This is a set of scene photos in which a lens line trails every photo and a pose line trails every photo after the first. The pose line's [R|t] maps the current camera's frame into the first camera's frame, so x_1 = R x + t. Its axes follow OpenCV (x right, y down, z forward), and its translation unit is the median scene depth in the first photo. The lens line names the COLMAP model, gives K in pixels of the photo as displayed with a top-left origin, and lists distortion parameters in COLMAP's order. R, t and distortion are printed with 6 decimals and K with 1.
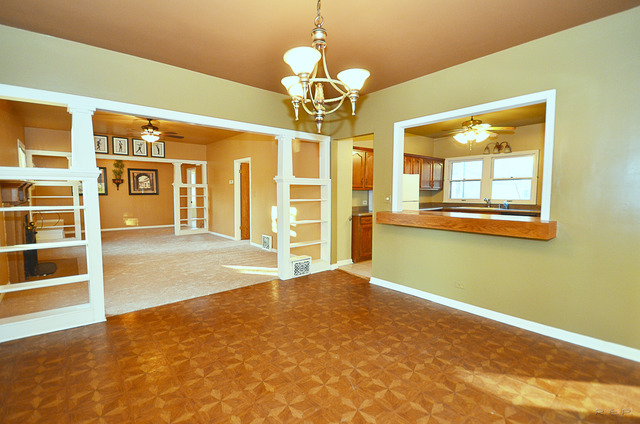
lens RADIAL K [[296.2, 0, 316.4], [0, 296.2, 213.7], [0, 0, 1]] dist [0.035649, -0.034999]
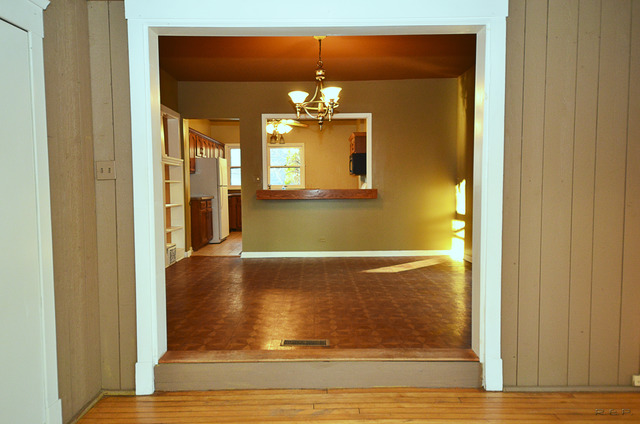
lens RADIAL K [[435.2, 0, 320.0], [0, 435.2, 212.0], [0, 0, 1]] dist [-0.001262, -0.000134]
pose [[0.632716, -0.052310, 0.772615, -0.582984], [0.065839, 0.997737, 0.013635, 0.044264], [-0.771580, 0.042242, 0.634728, -0.152224]]
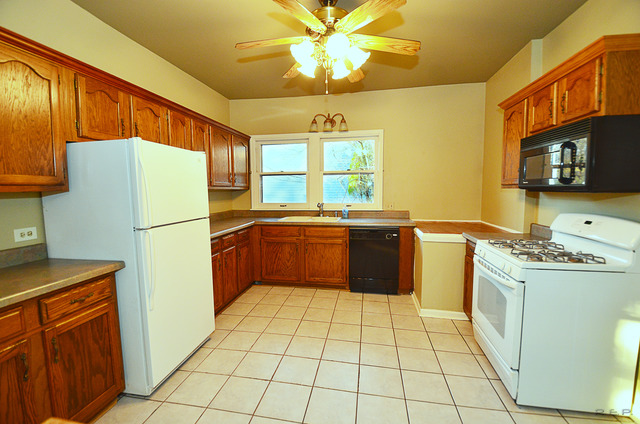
lens RADIAL K [[276.2, 0, 317.6], [0, 276.2, 213.5], [0, 0, 1]] dist [0.016355, -0.021353]
pose [[0.769890, -0.064210, 0.634939, 0.216643], [0.056180, 0.997882, 0.032793, -0.052148], [-0.635699, 0.010424, 0.771866, 0.605509]]
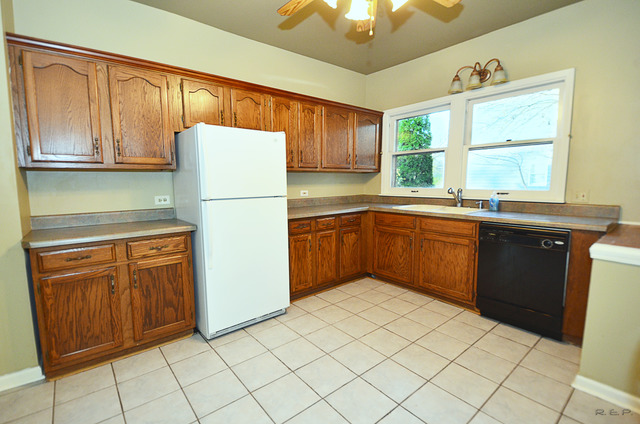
lens RADIAL K [[296.2, 0, 316.4], [0, 296.2, 213.7], [0, 0, 1]] dist [0.035649, -0.034999]
pose [[0.999835, -0.008496, -0.016037, 0.394379], [0.009144, 0.999126, 0.040797, -0.034628], [0.015676, -0.040937, 0.999039, 0.575992]]
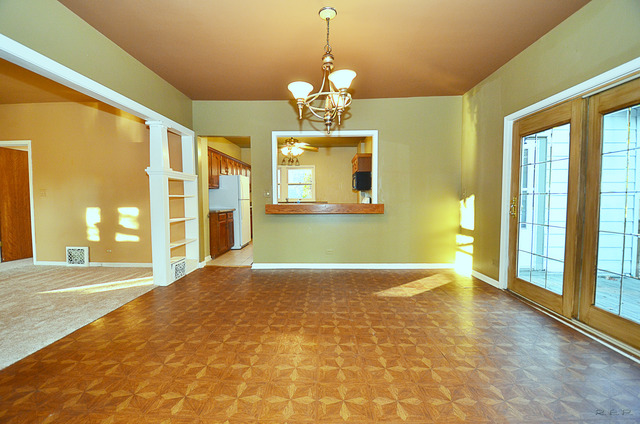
lens RADIAL K [[276.2, 0, 317.6], [0, 276.2, 213.5], [0, 0, 1]] dist [0.016355, -0.021353]
pose [[0.660966, -0.044234, 0.749111, -0.298201], [0.060593, 0.998148, 0.005477, 0.022267], [-0.747966, 0.041771, 0.662422, 0.077794]]
